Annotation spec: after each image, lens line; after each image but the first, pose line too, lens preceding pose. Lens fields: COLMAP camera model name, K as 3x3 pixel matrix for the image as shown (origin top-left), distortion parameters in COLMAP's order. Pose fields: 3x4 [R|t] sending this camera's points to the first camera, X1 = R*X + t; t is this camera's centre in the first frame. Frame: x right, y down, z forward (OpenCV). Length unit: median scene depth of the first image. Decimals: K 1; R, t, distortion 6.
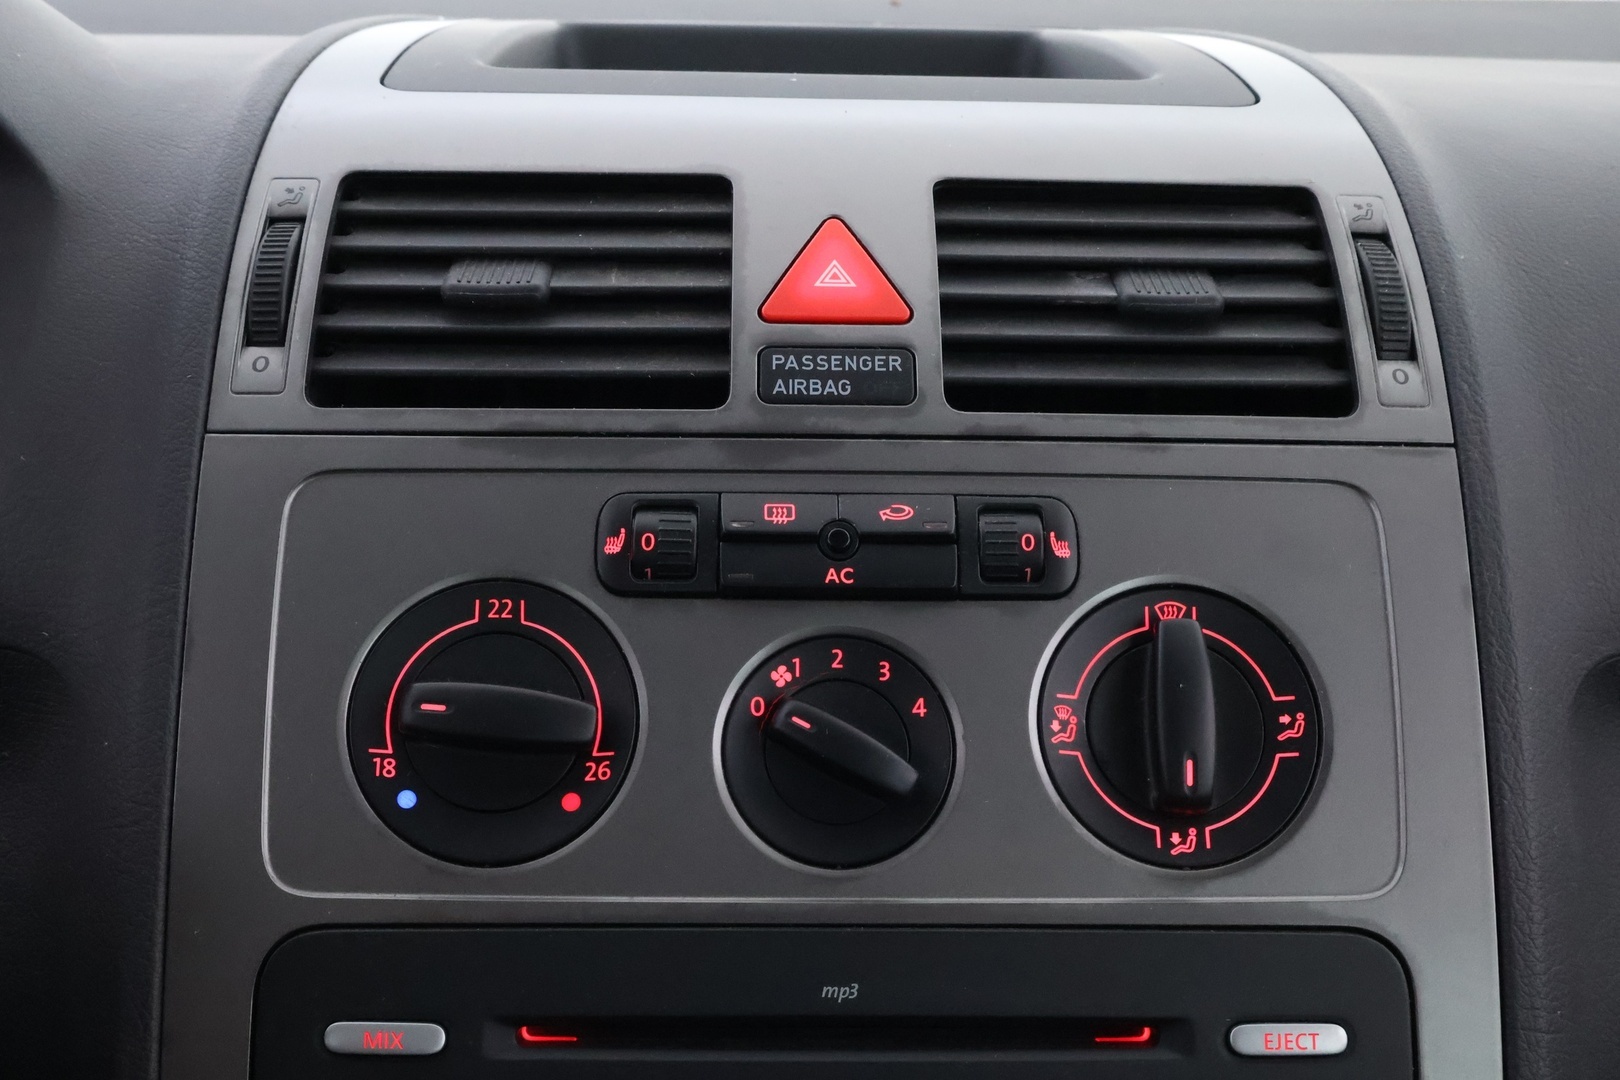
lens RADIAL K [[1756.7, 0, 797.3], [0, 1756.7, 548.3], [0, 0, 1]] dist [0.003933, 0.000000]
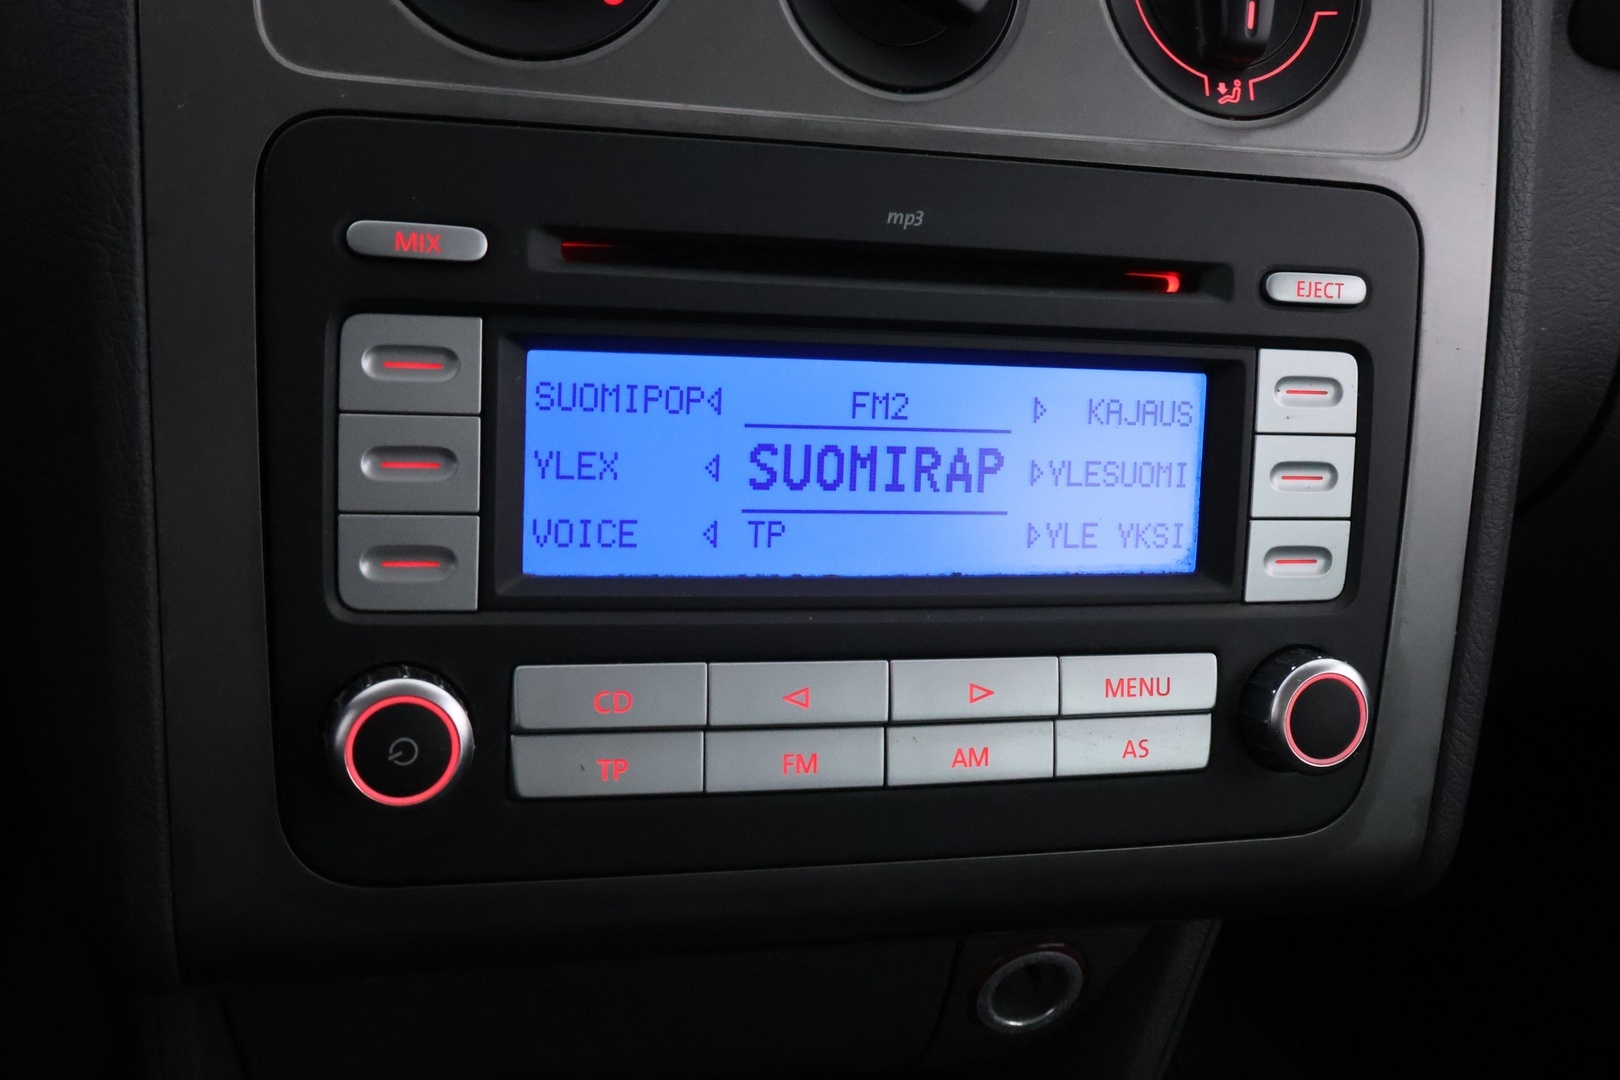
lens RADIAL K [[1756.7, 0, 797.5], [0, 1756.7, 533.0], [0, 0, 1]] dist [0.003933, 0.000000]
pose [[0.961061, 0.001106, 0.276334, -0.275194], [-0.069001, 0.969276, 0.236099, 0.186899], [-0.267583, -0.245973, 0.931610, 0.092962]]
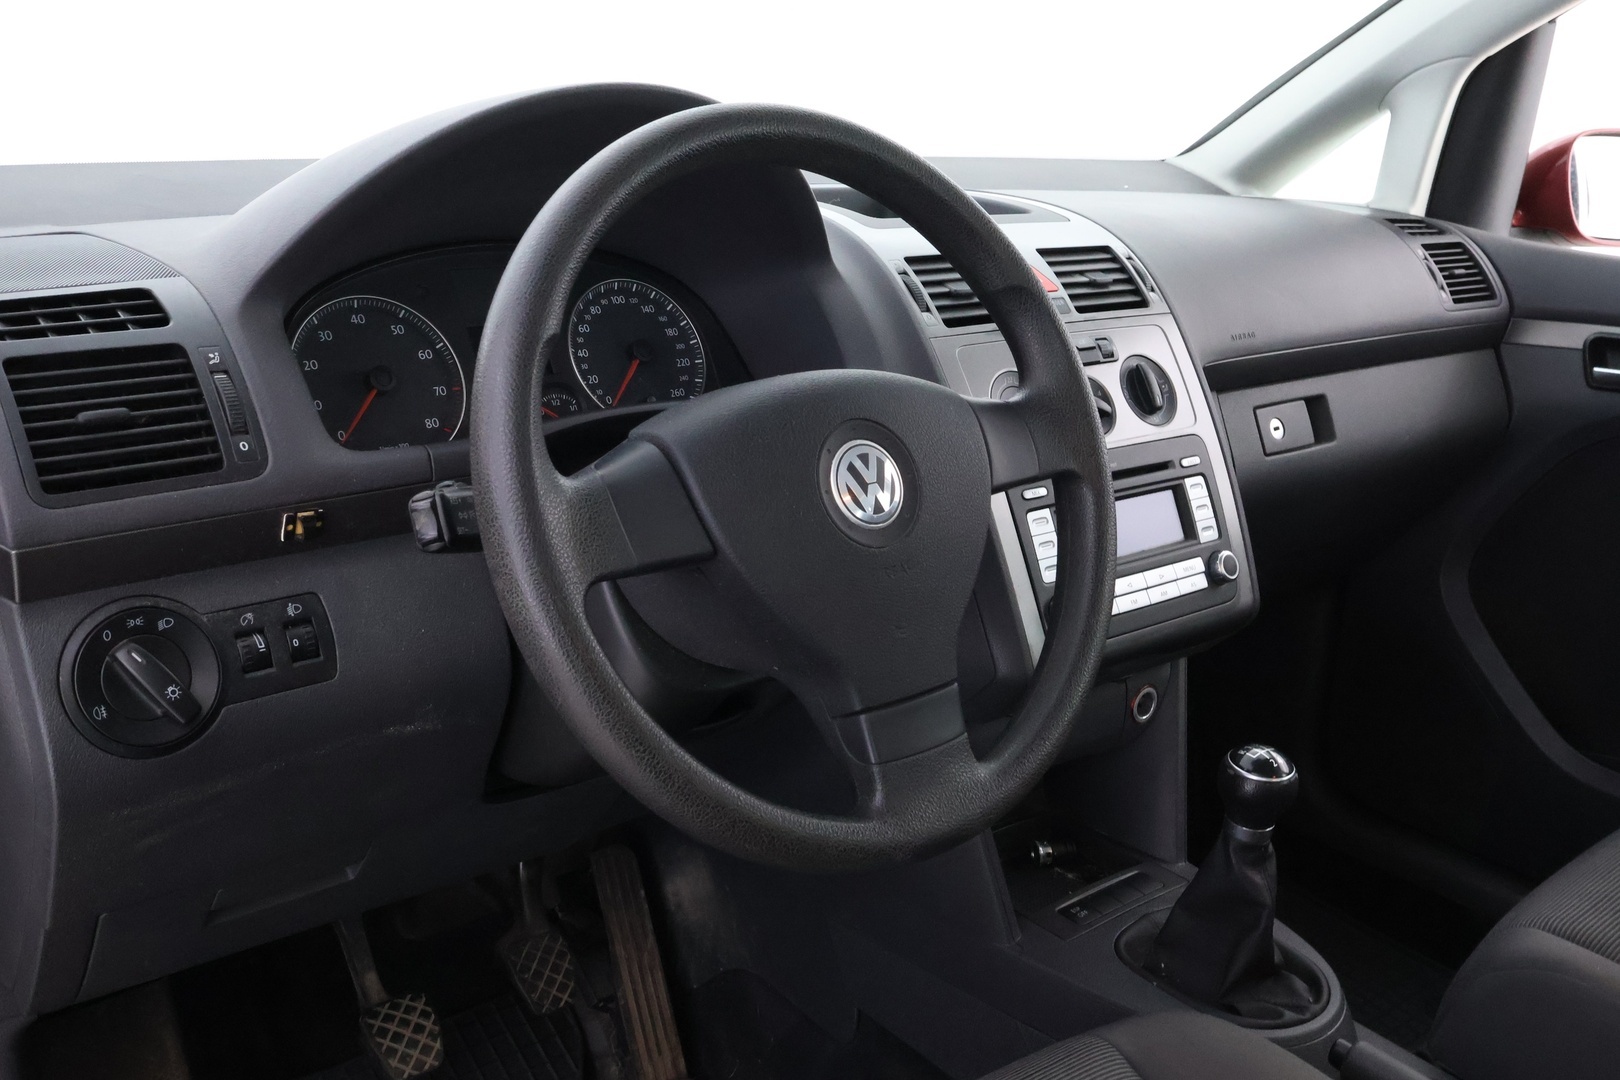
lens RADIAL K [[1487.5, 0, 817.9], [0, 1487.5, 540.5], [0, 0, 1]] dist [0.029853, 0.000000]
pose [[0.788731, -0.169009, 0.591049, -2.271214], [0.163826, 0.984482, 0.062890, 0.100047], [-0.592507, 0.047226, 0.804180, -1.131552]]
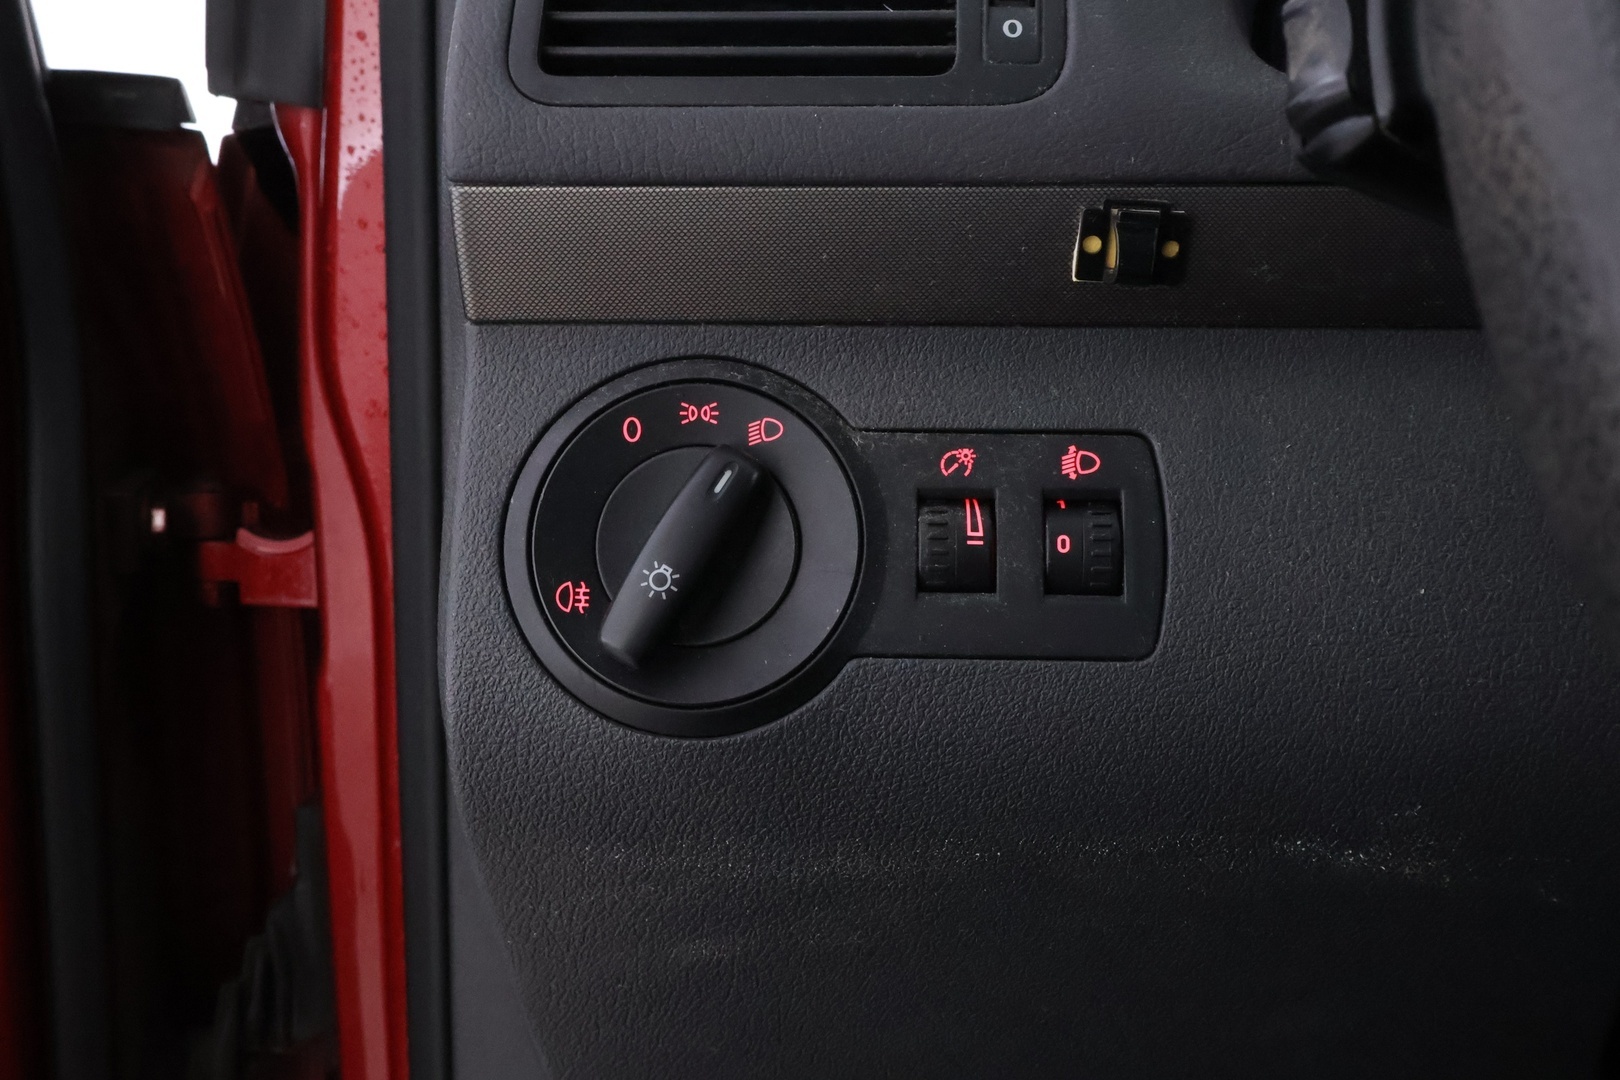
lens RADIAL K [[1756.7, 0, 802.9], [0, 1756.7, 548.0], [0, 0, 1]] dist [0.003933, 0.000000]
pose [[0.991922, 0.005836, -0.126719, -1.656003], [-0.020909, 0.992800, -0.117949, 0.369636], [0.125118, 0.119645, 0.984901, 0.033301]]
